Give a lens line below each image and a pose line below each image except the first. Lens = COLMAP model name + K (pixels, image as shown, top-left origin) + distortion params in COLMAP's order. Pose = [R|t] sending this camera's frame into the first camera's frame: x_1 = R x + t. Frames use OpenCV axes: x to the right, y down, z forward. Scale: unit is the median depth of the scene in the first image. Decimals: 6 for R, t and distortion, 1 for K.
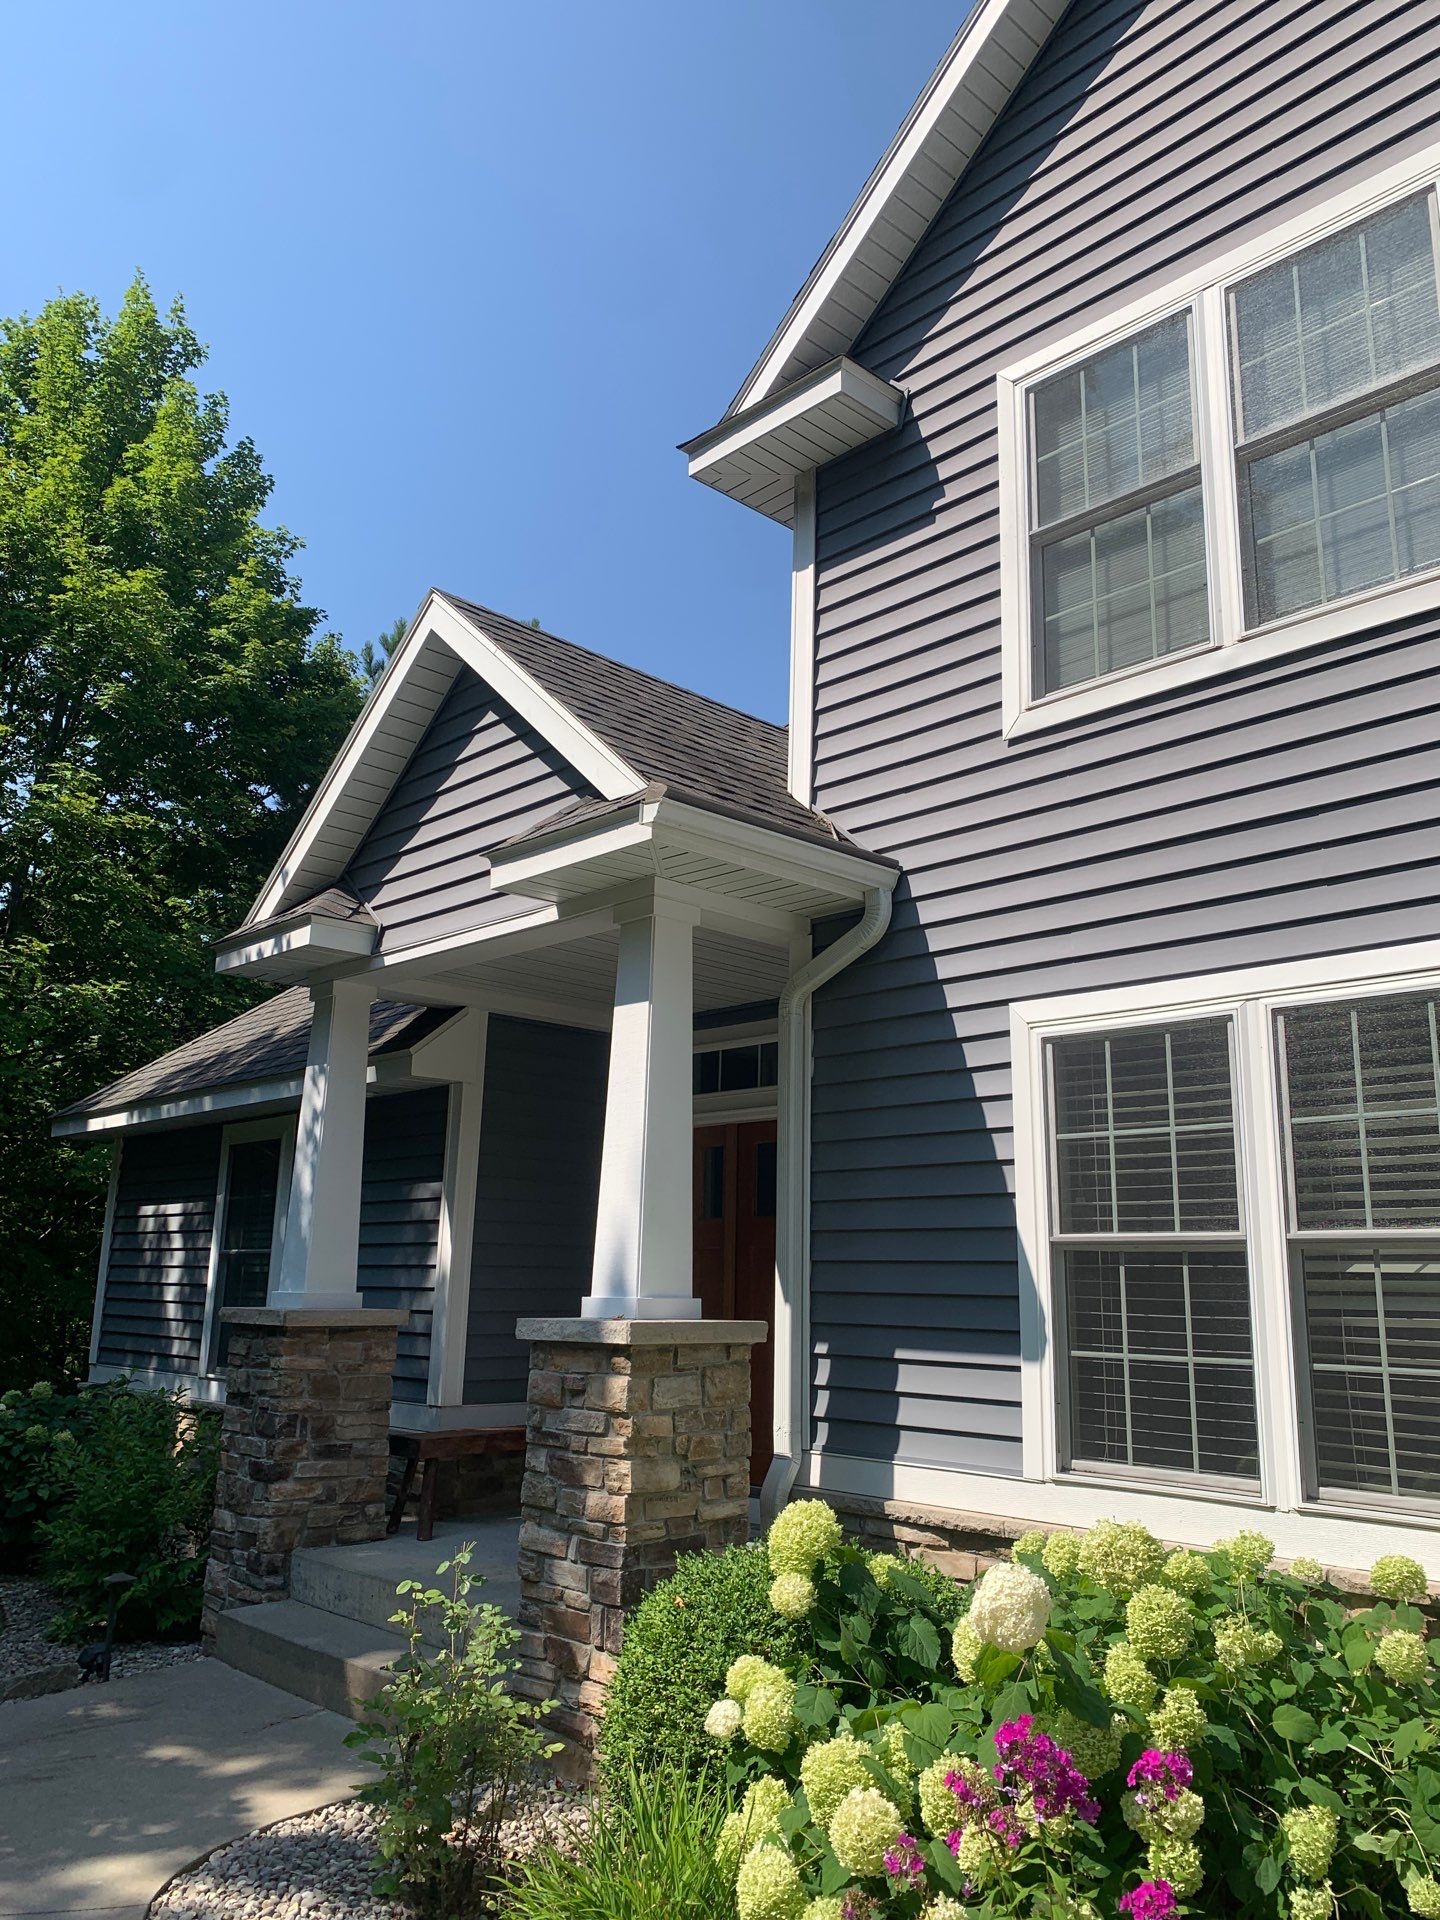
lens RADIAL K [[1468.1, 0, 720.0], [0, 1468.1, 960.0], [0, 0, 1]] dist [0.031825, -0.006309]
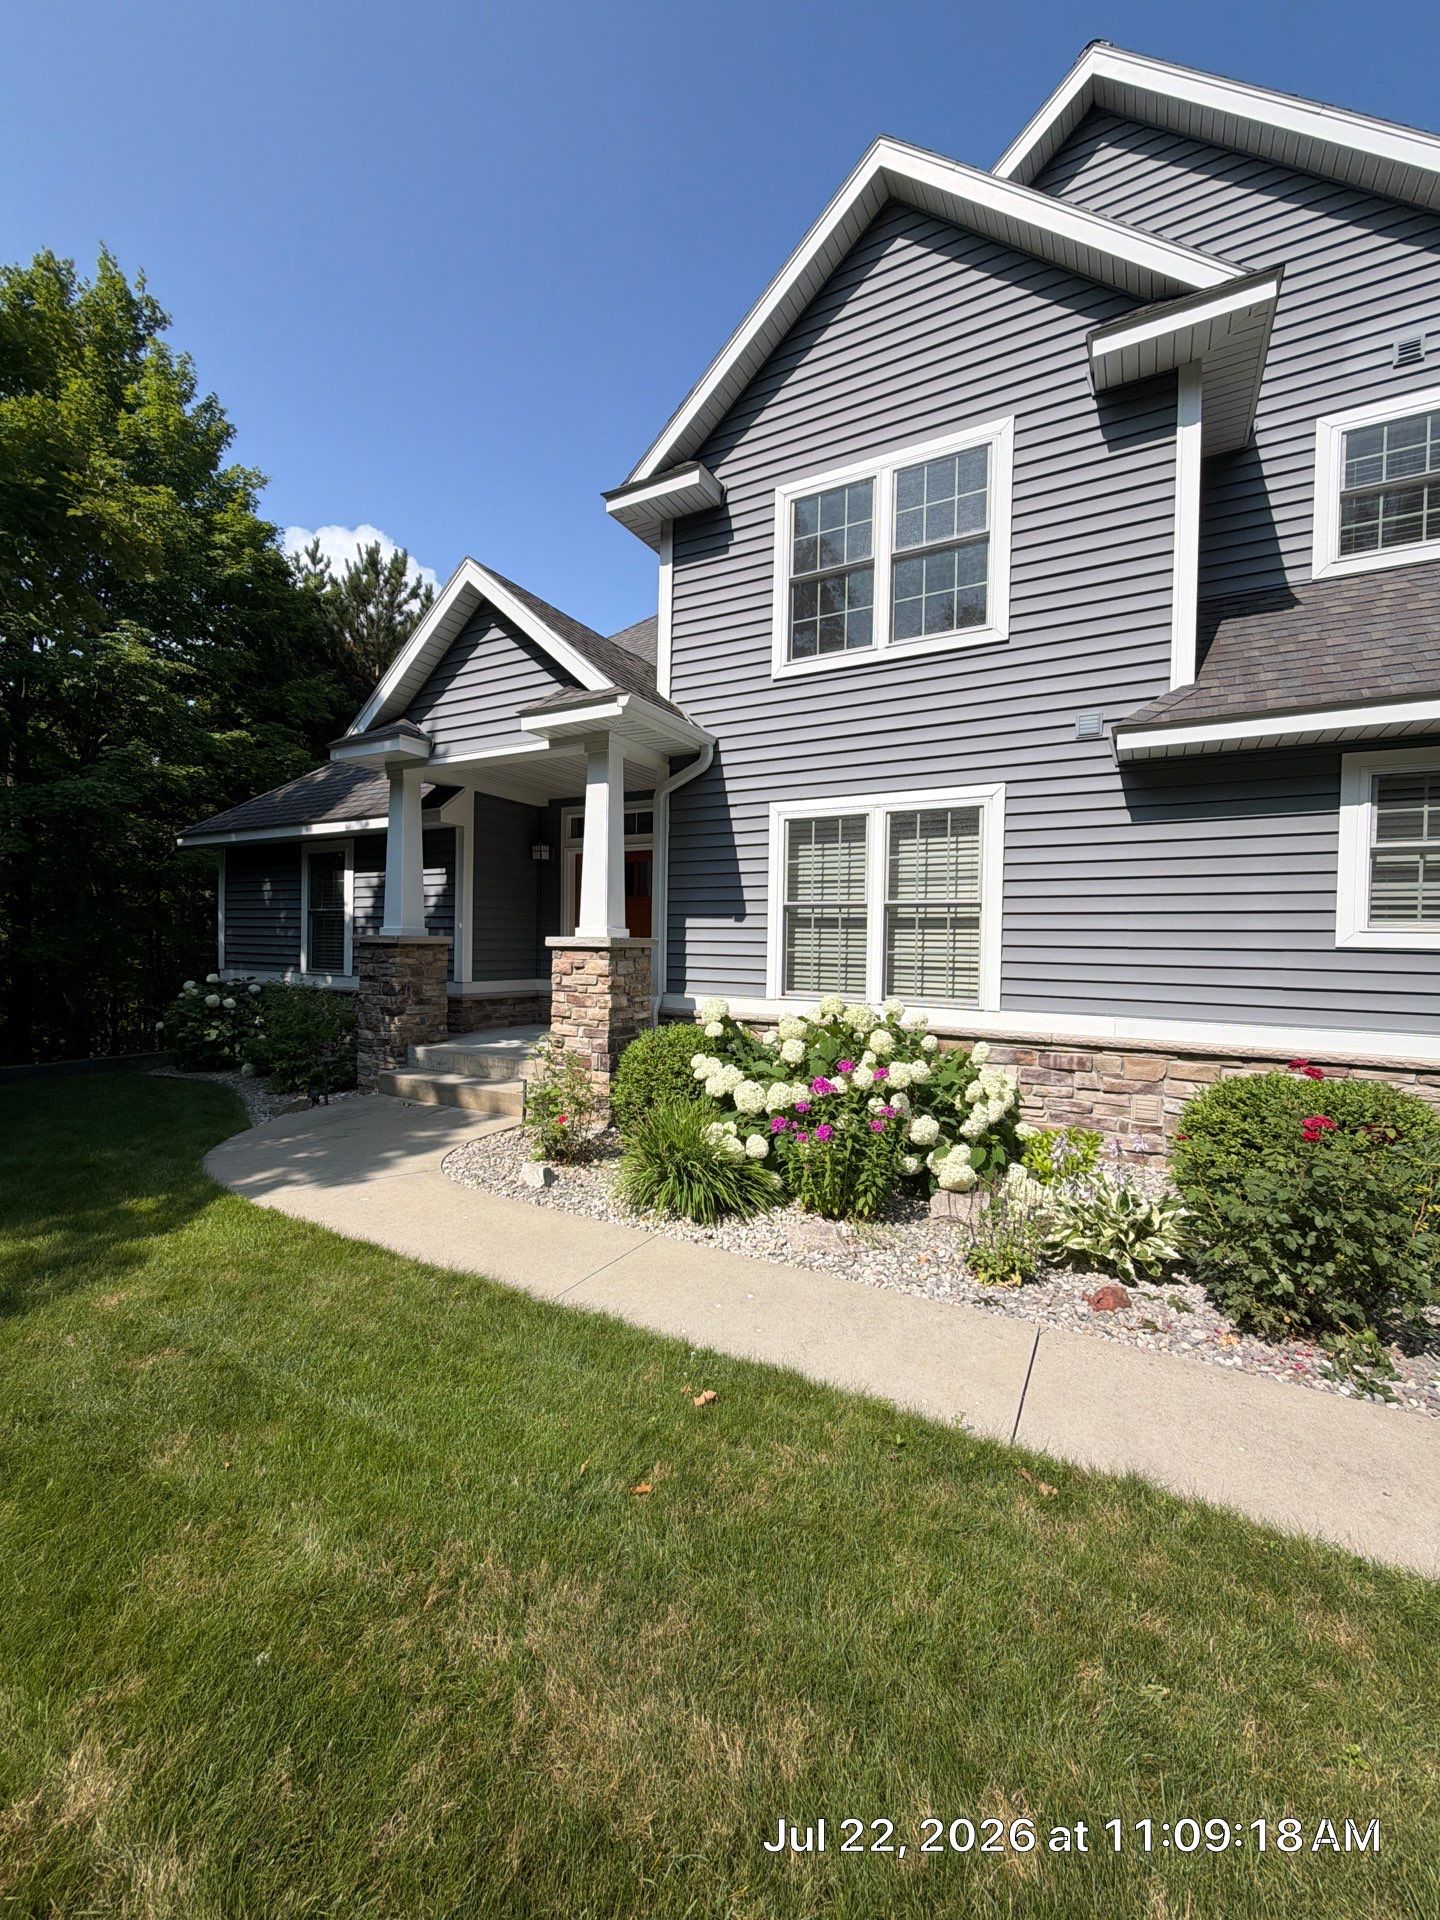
lens RADIAL K [[753.8, 0, 720.0], [0, 753.8, 960.0], [0, 0, 1]] dist [-0.000021, 0.009612]
pose [[0.961105, -0.000027, 0.276183, -0.175795], [-0.065902, 0.971091, 0.229431, 0.002954], [-0.268205, -0.238708, 0.933319, -0.109942]]
